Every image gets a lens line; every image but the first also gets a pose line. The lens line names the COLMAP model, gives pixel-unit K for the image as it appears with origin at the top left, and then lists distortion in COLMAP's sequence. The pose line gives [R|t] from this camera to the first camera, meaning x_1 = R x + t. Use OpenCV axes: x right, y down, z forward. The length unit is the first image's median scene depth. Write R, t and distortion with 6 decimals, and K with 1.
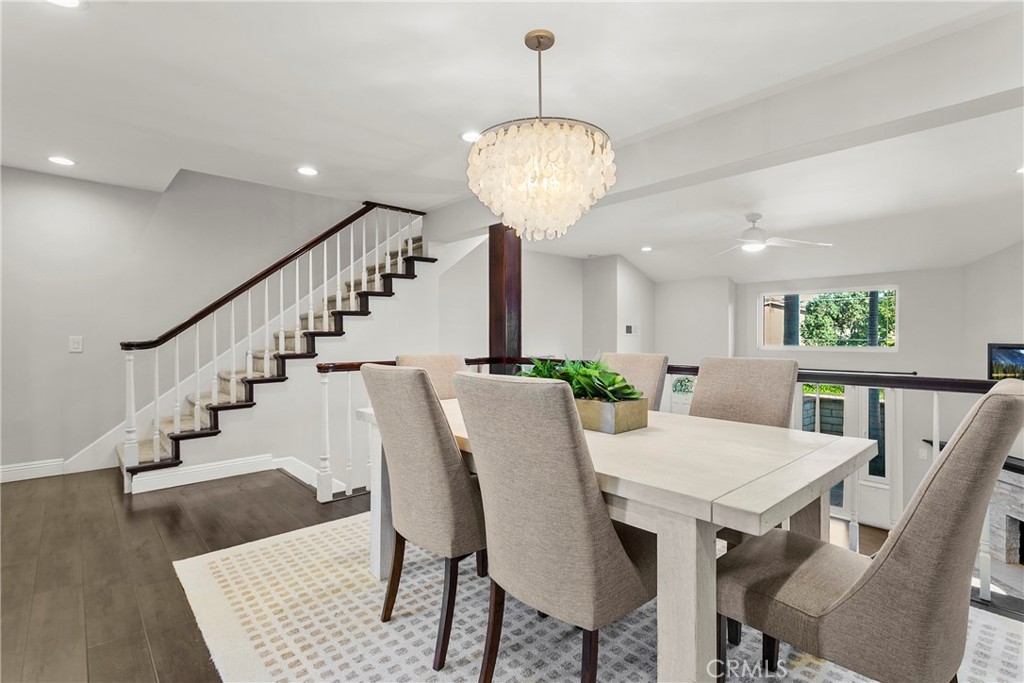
lens RADIAL K [[481.6, 0, 516.9], [0, 481.6, 337.6], [0, 0, 1]] dist [0.005672, 0.000642]
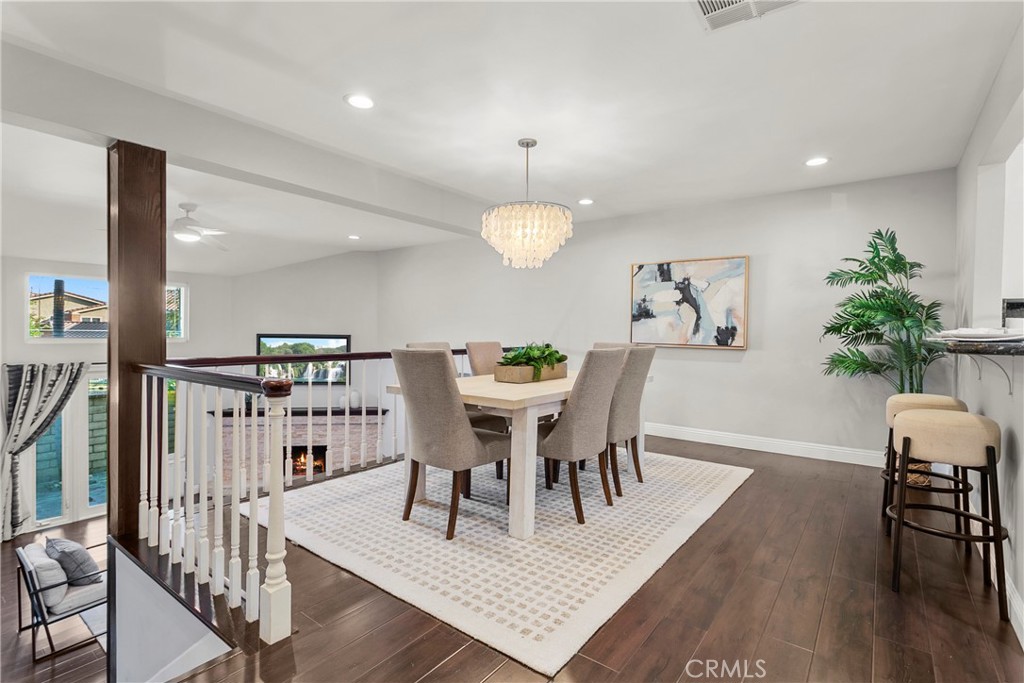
lens RADIAL K [[481.6, 0, 513.1], [0, 481.6, 338.8], [0, 0, 1]] dist [0.005672, 0.000642]
pose [[-0.167939, -0.016013, 0.985667, -1.359047], [-0.004688, 0.999870, 0.015445, 0.002087], [-0.985786, -0.002027, -0.167992, 1.180199]]
